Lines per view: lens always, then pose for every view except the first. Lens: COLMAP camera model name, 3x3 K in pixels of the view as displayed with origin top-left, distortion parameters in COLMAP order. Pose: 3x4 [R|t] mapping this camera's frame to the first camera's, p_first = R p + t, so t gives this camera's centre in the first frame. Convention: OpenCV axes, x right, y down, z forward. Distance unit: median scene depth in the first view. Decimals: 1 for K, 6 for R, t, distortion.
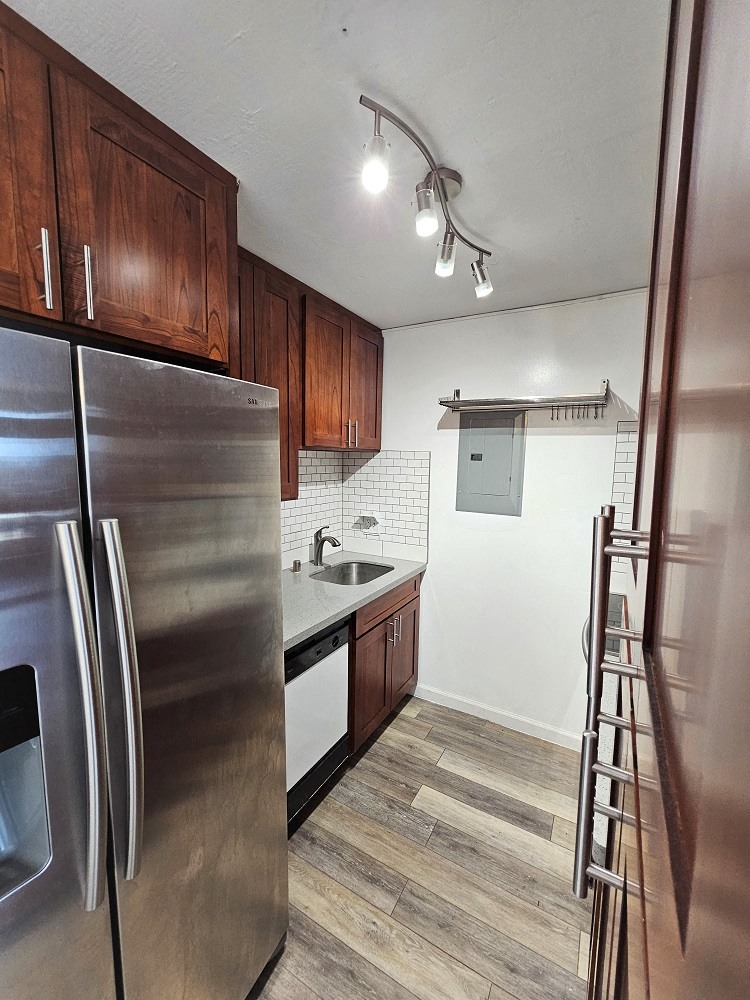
lens RADIAL K [[407.9, 0, 371.6], [0, 407.9, 500.0], [0, 0, 1]] dist [-0.001882, 0.000031]
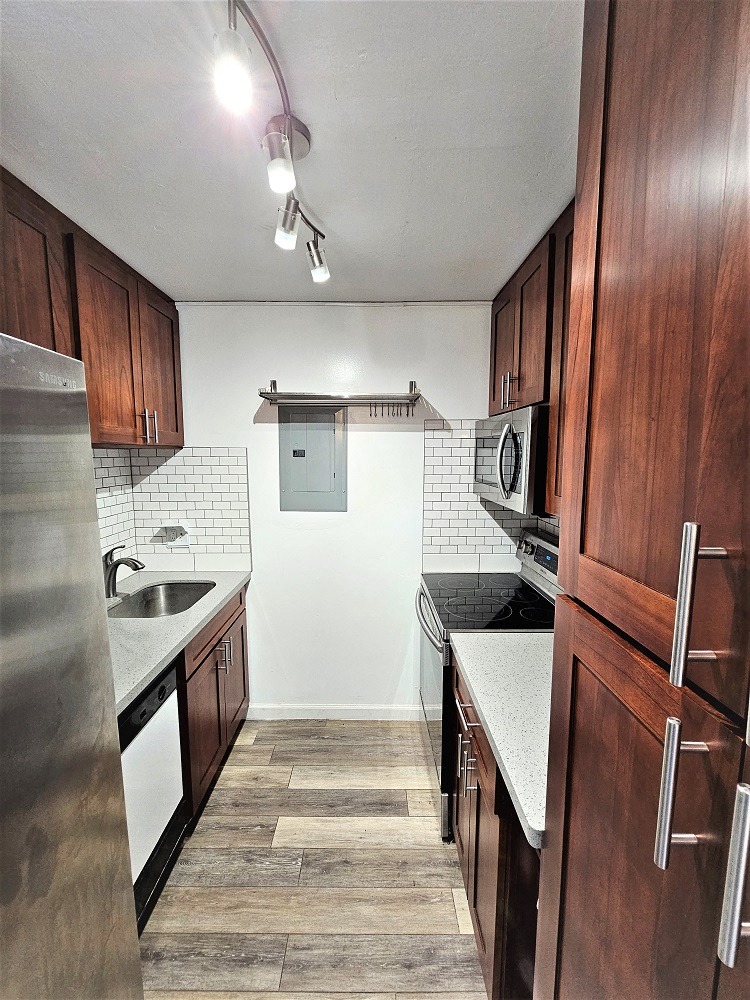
lens RADIAL K [[407.9, 0, 370.5], [0, 407.9, 500.1], [0, 0, 1]] dist [-0.001882, 0.000031]
pose [[0.864376, -0.074508, 0.497295, -0.094437], [0.064935, 0.997220, 0.036543, -0.024077], [-0.498636, 0.000705, 0.866811, 0.108042]]
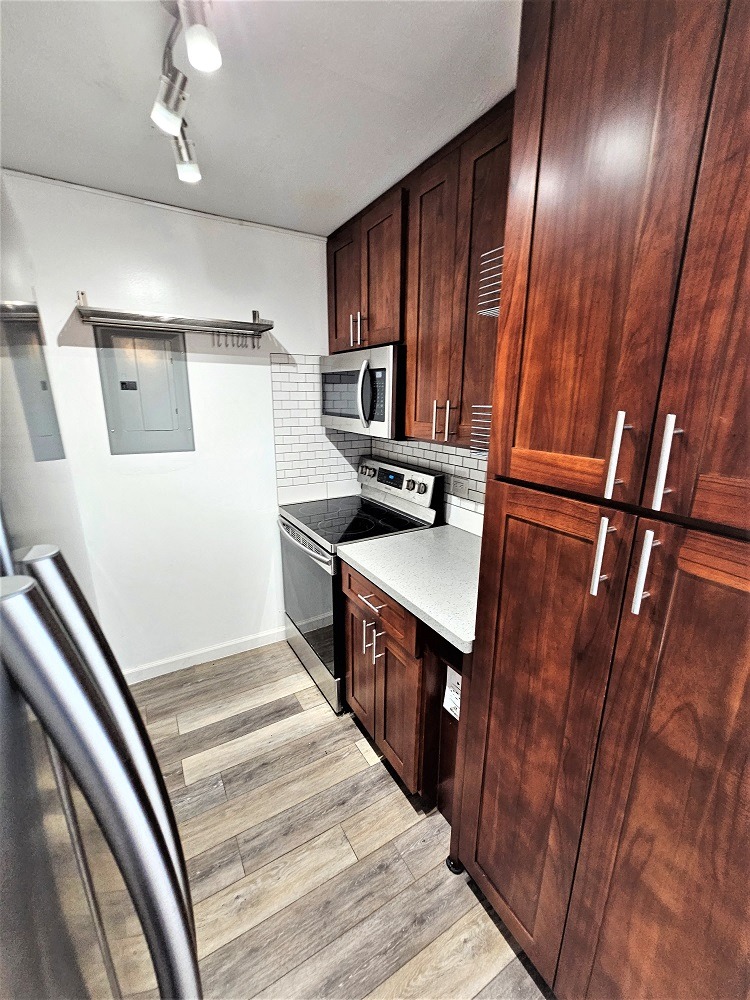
lens RADIAL K [[407.9, 0, 369.1], [0, 407.9, 500.2], [0, 0, 1]] dist [-0.001882, 0.000031]
pose [[0.489199, -0.231441, 0.840904, -0.288897], [0.089247, 0.972372, 0.215705, -0.018694], [-0.867594, -0.030474, 0.496339, 0.203890]]
